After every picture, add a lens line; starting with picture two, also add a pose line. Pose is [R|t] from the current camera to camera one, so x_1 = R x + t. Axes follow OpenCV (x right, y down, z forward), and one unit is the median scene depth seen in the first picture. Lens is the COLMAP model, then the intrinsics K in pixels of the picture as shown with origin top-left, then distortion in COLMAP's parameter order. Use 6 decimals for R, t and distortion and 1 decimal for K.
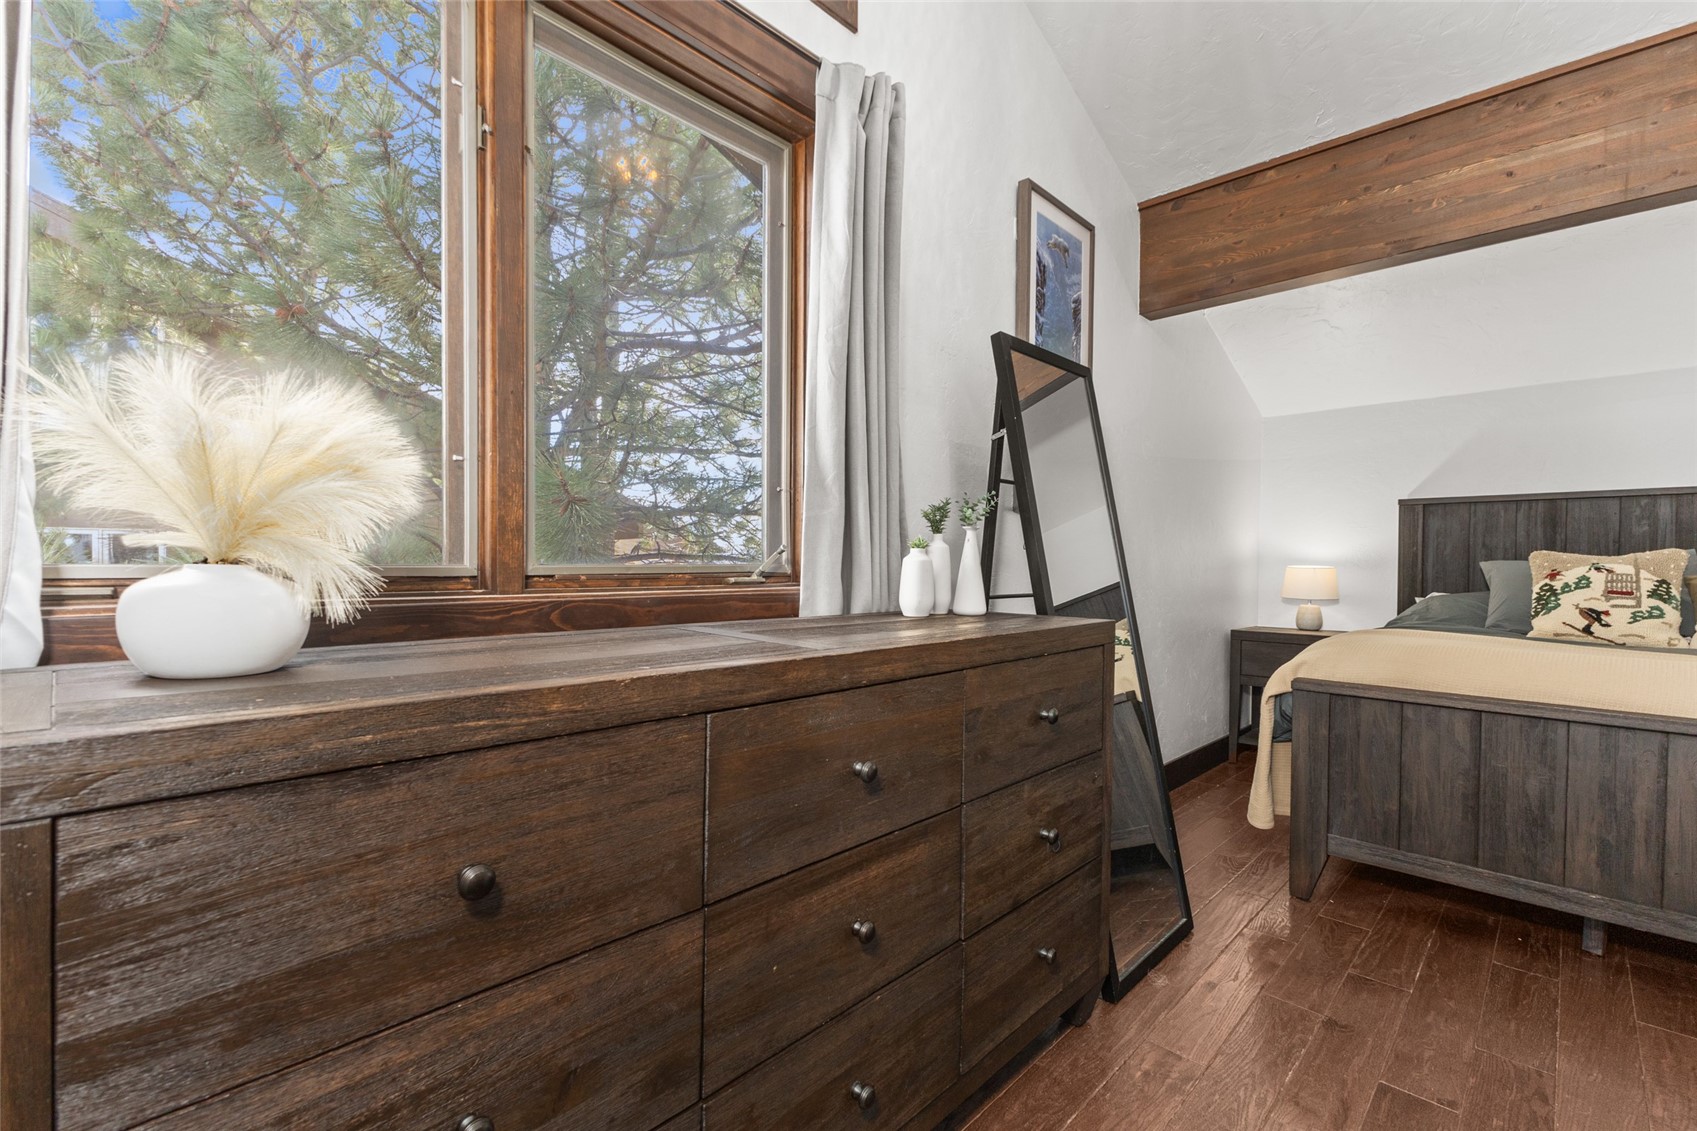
lens RADIAL K [[755.5, 0, 840.1], [0, 755.5, 570.1], [0, 0, 1]] dist [0.015921, -0.005790]
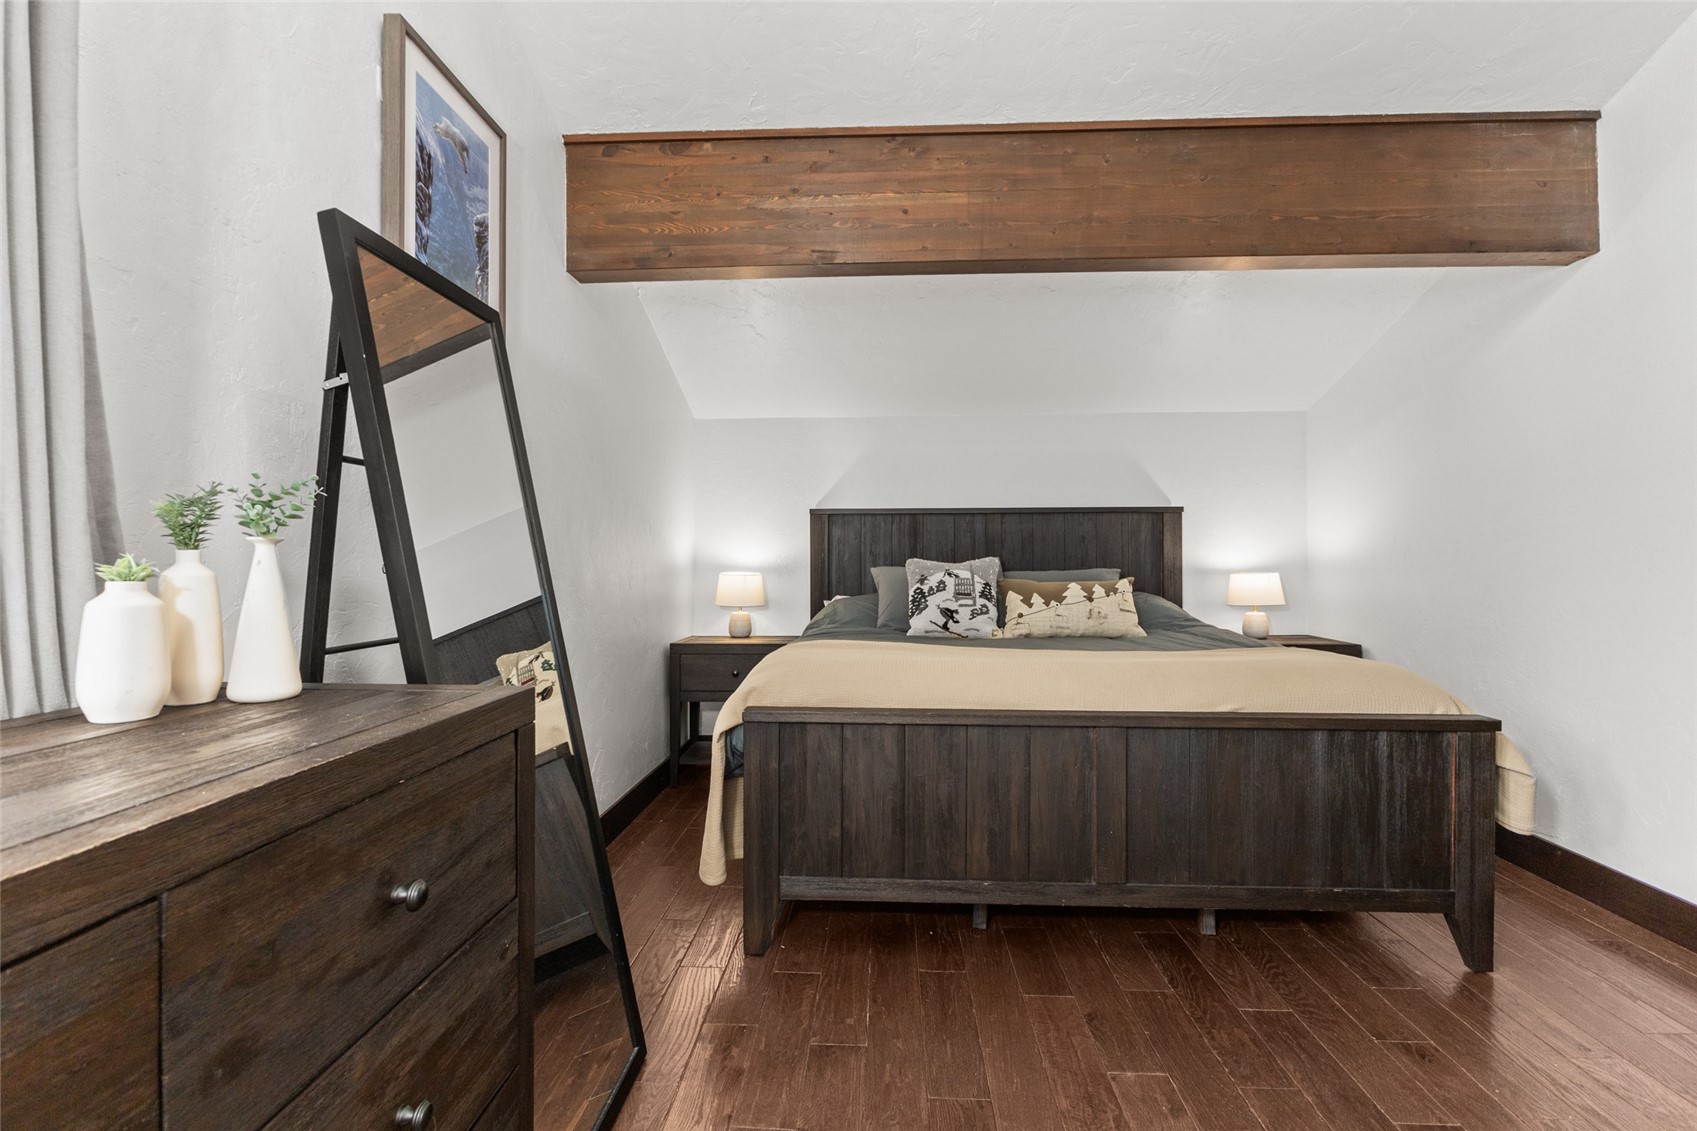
lens RADIAL K [[771.7, 0, 848.5], [0, 771.7, 565.5], [0, 0, 1]] dist [-0.007883, -0.000173]
pose [[0.751892, -0.012670, 0.659164, 0.111156], [0.014301, 0.999894, 0.002906, -0.029408], [-0.659131, 0.007242, 0.751993, 0.275231]]
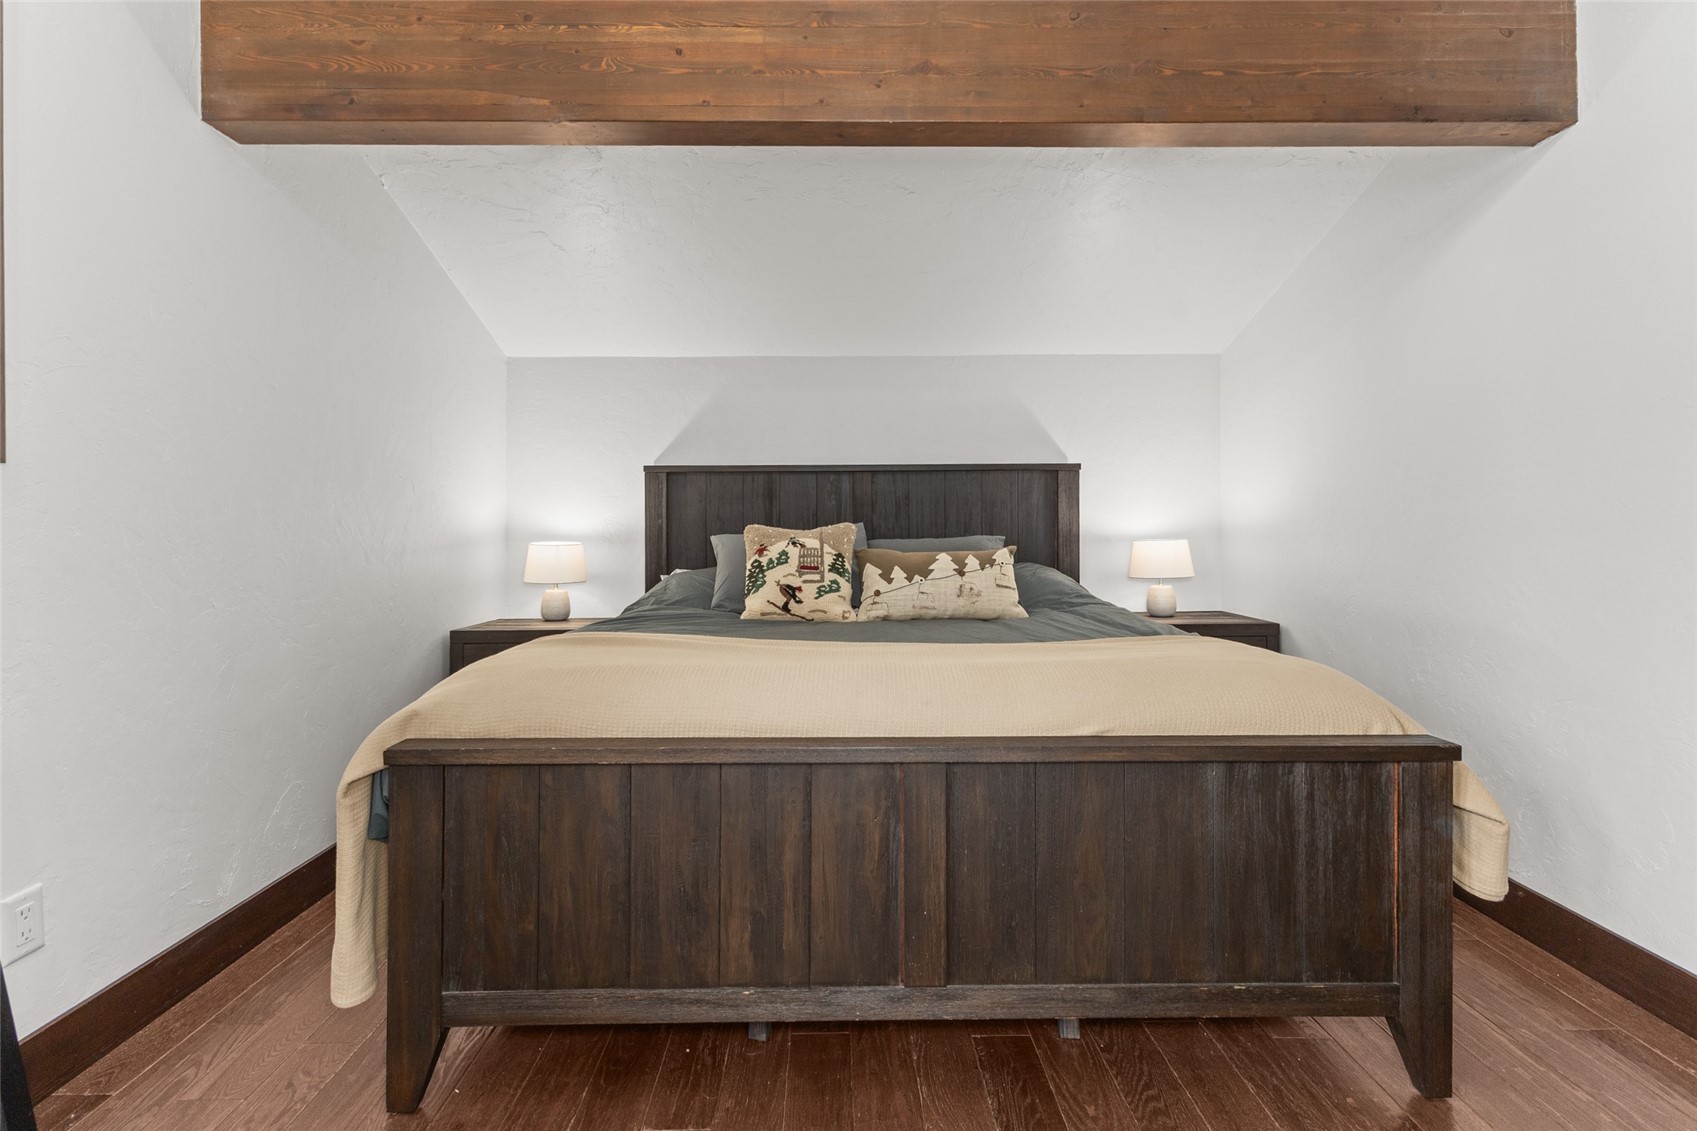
lens RADIAL K [[763.5, 0, 847.8], [0, 763.5, 540.0], [0, 0, 1]] dist [0.005004, 0.000277]
pose [[0.707305, -0.021092, 0.706594, 0.489825], [0.017715, 0.999770, 0.012111, -0.023136], [-0.706686, 0.003951, 0.707516, 0.362321]]
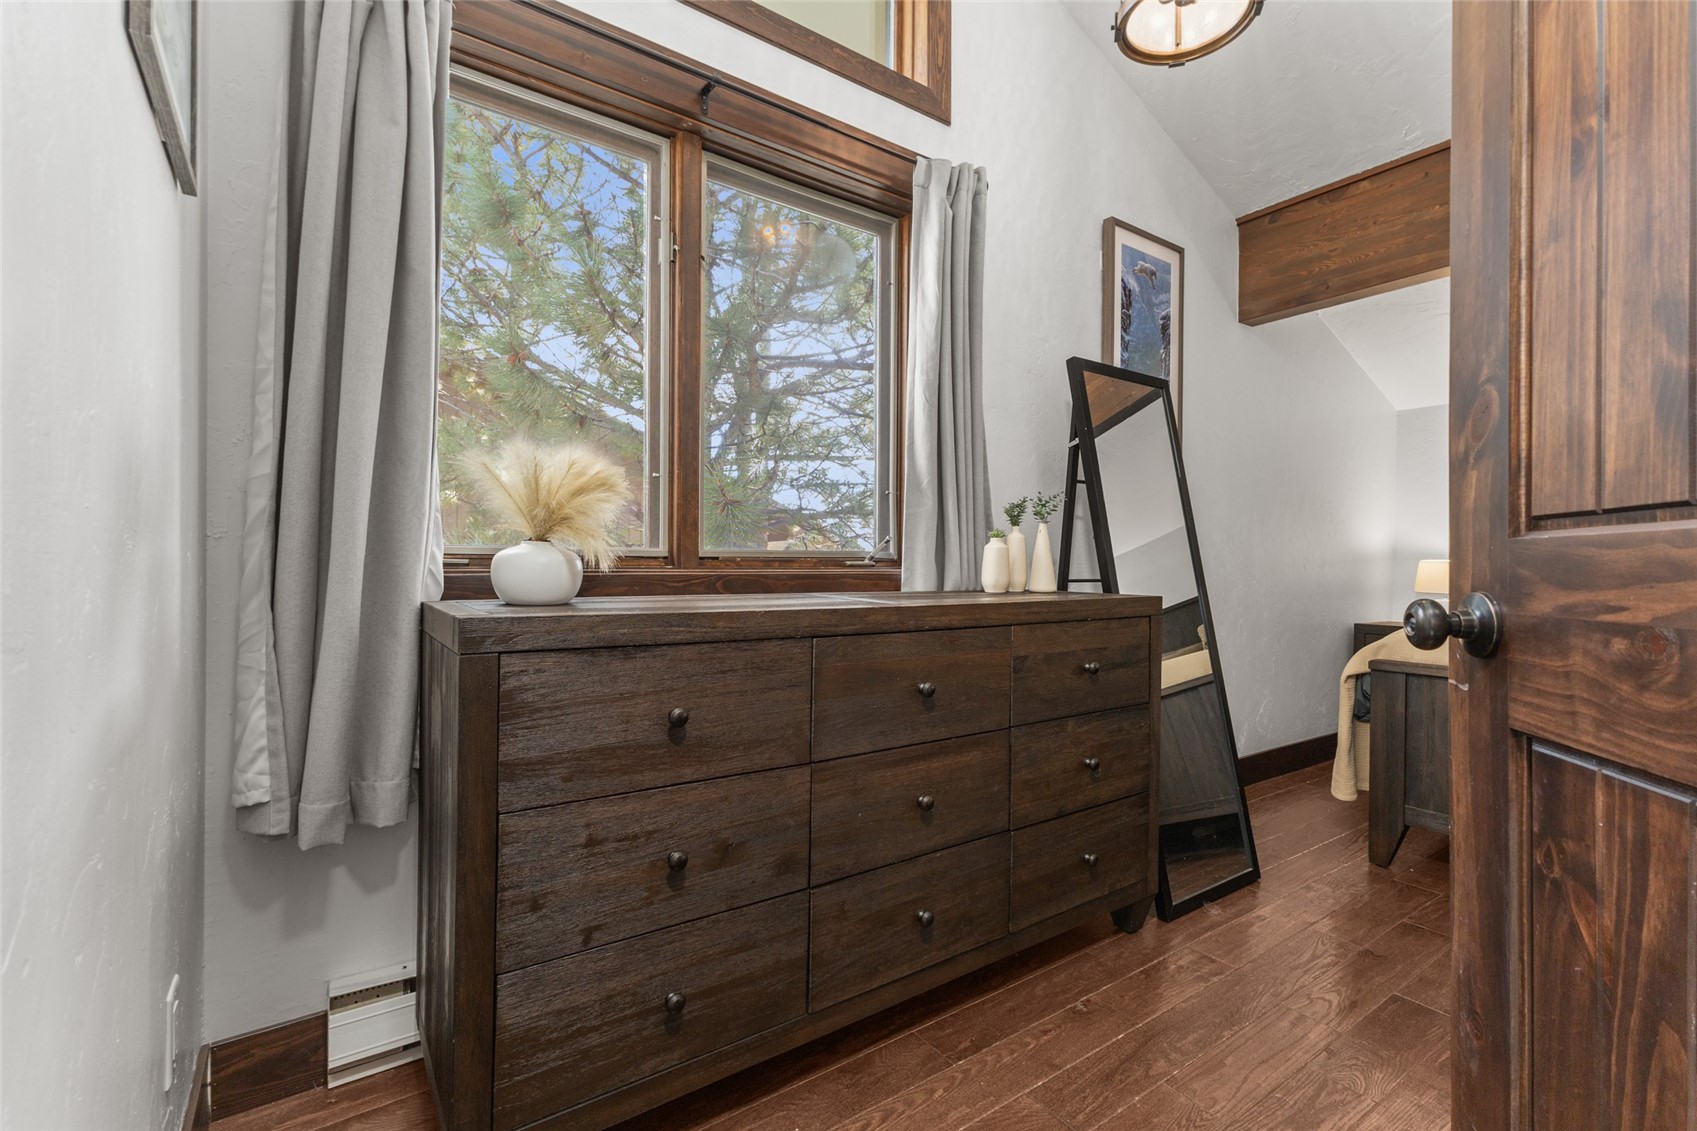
lens RADIAL K [[765.1, 0, 846.4], [0, 765.1, 560.4], [0, 0, 1]] dist [0.016961, 0.000331]
pose [[0.982347, -0.001763, -0.187062, 0.083639], [-0.001522, 0.999847, -0.017414, 0.026332], [0.187064, 0.017392, 0.982194, -0.240235]]
